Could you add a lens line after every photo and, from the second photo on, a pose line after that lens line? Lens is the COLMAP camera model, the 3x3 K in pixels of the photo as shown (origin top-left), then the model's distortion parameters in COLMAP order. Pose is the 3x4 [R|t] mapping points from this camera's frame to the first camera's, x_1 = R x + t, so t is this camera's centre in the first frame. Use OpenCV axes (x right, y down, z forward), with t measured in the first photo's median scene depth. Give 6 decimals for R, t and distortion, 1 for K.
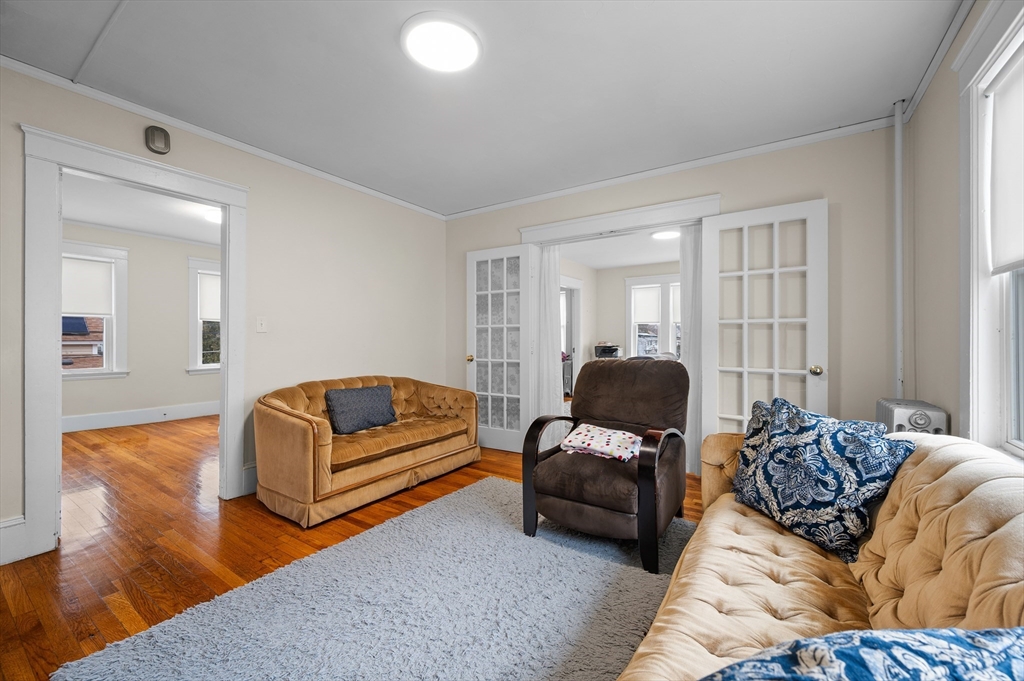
lens RADIAL K [[407.0, 0, 518.8], [0, 407.0, 338.0], [0, 0, 1]] dist [0.002403, -0.000002]
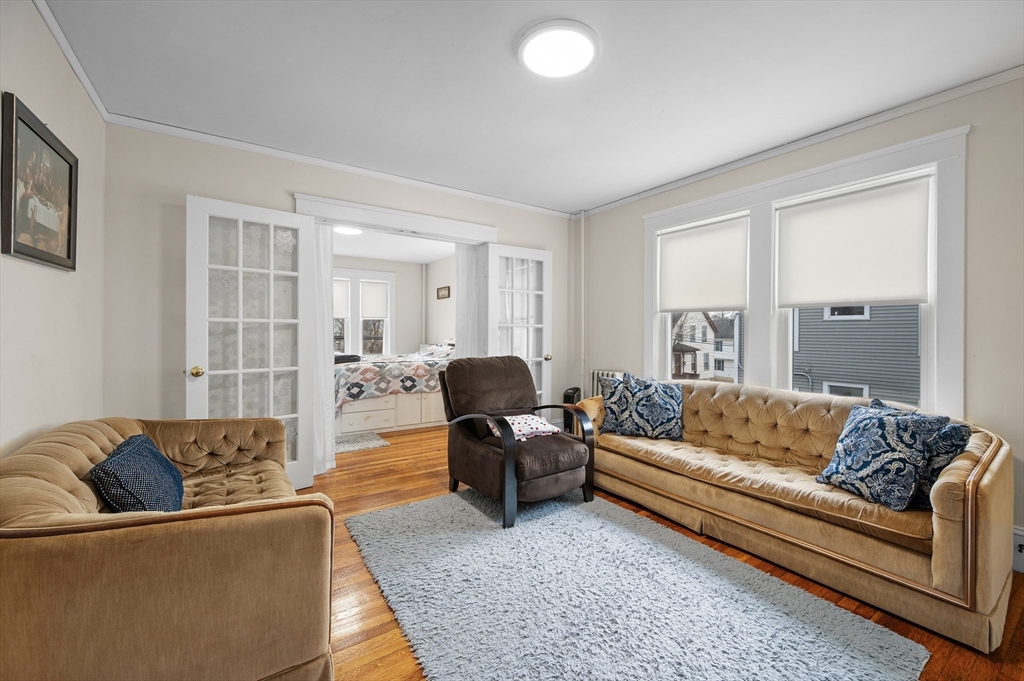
lens RADIAL K [[407.0, 0, 517.9], [0, 407.0, 338.9], [0, 0, 1]] dist [0.002403, -0.000002]
pose [[0.381541, -0.013160, 0.924258, -1.151521], [-0.006889, 0.999830, 0.017080, -0.029399], [-0.924326, -0.012884, 0.381386, 0.712658]]
